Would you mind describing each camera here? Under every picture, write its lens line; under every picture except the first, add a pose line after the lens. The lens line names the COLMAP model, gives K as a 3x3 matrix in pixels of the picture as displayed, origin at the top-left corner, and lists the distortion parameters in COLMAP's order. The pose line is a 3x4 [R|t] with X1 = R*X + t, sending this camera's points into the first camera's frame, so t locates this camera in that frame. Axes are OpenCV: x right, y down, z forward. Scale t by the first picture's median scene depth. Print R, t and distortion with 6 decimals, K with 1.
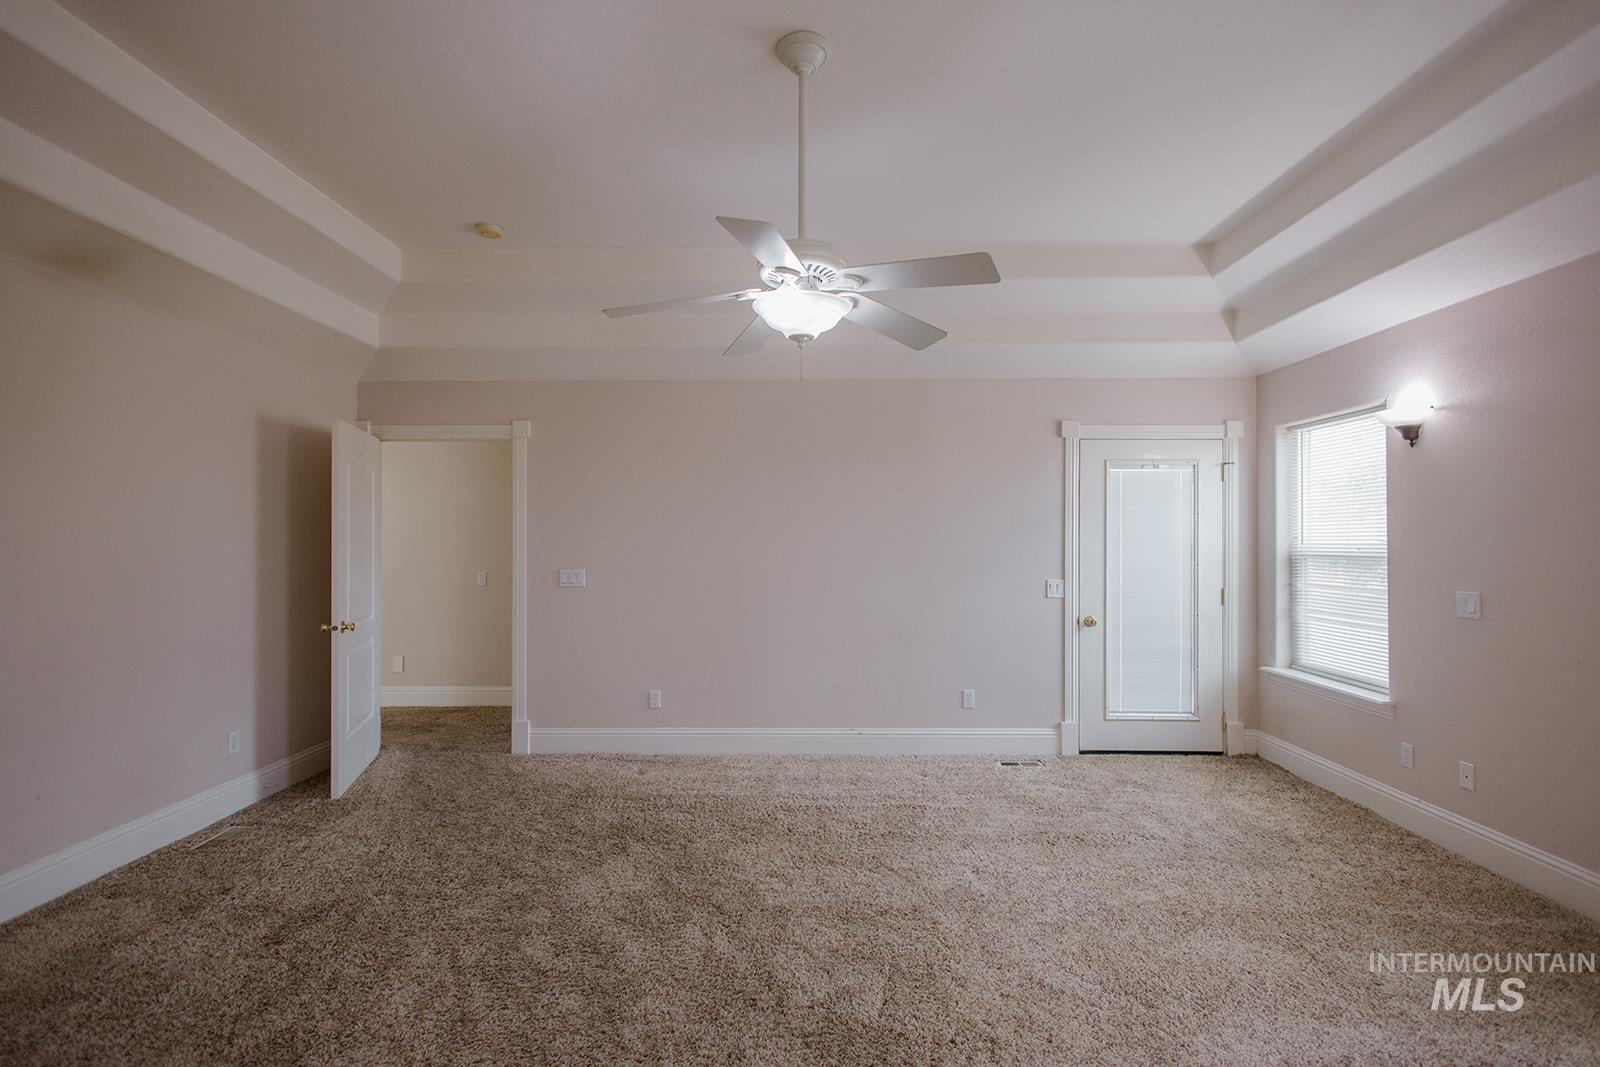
lens RADIAL K [[751.6, 0, 804.1], [0, 751.6, 532.5], [0, 0, 1]] dist [0.001342, 0.000486]
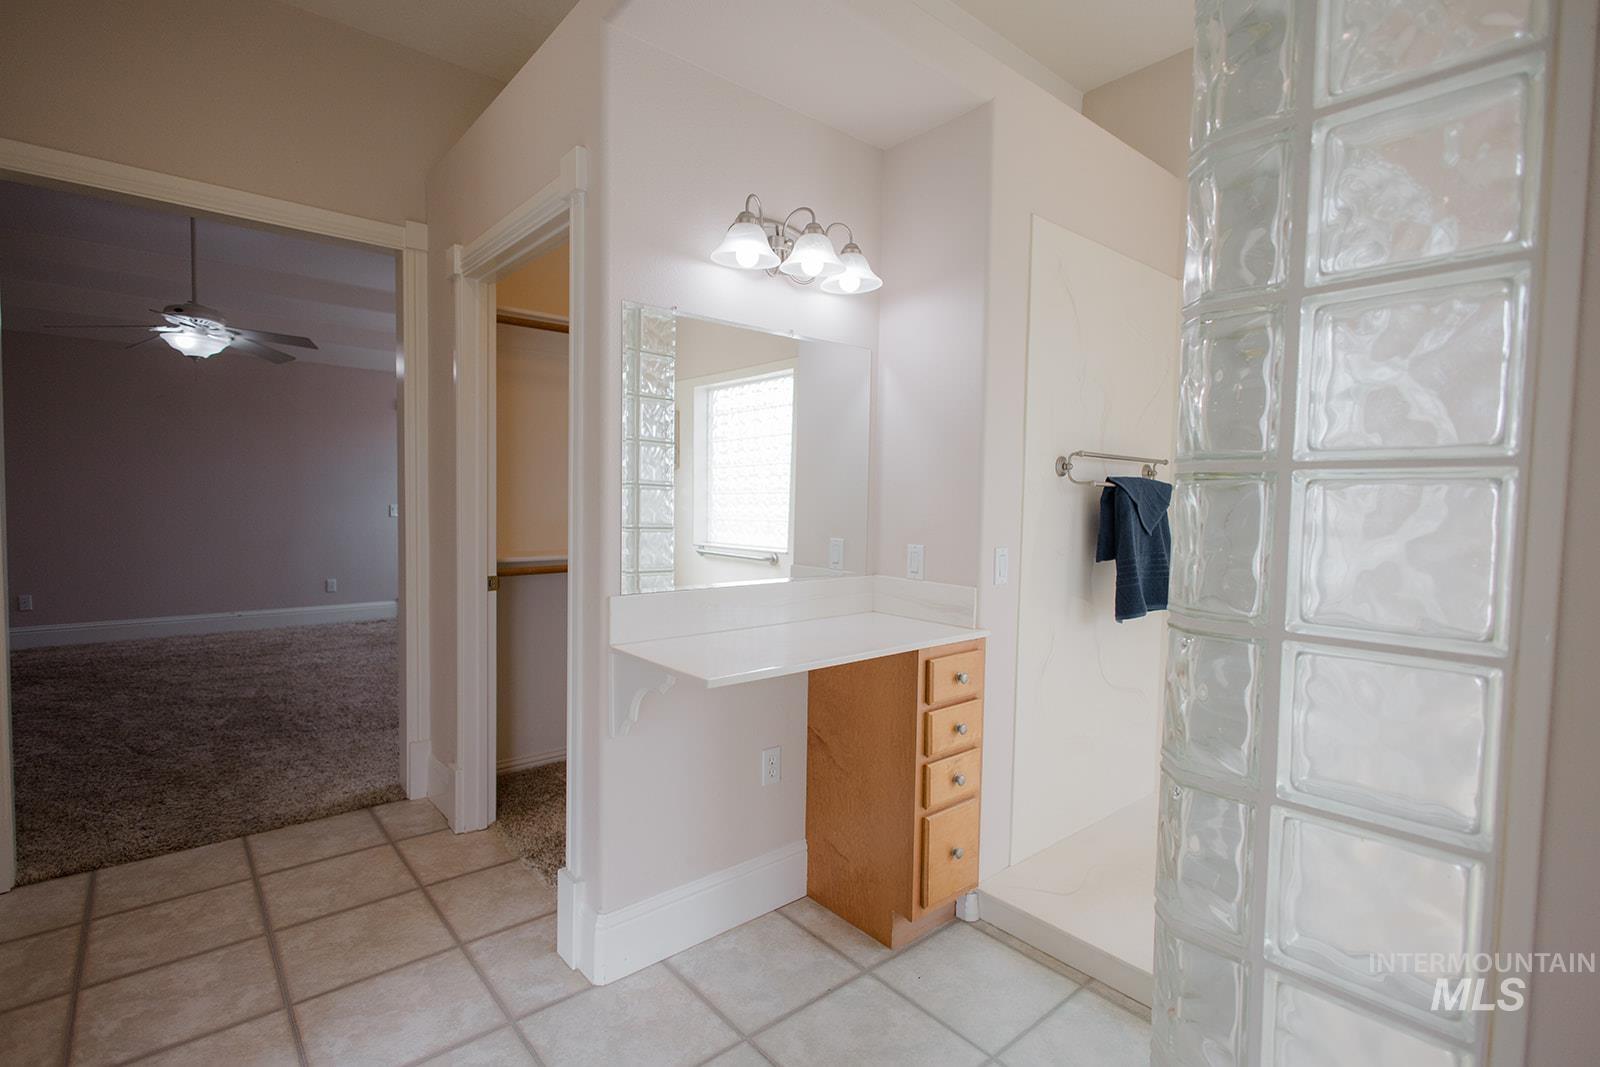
lens RADIAL K [[751.6, 0, 804.1], [0, 751.6, 532.5], [0, 0, 1]] dist [0.001342, 0.000486]
pose [[0.749950, -0.019119, 0.661219, -0.108347], [-0.022939, 0.998229, 0.054881, 0.028027], [-0.661097, -0.056326, 0.748183, -1.311780]]
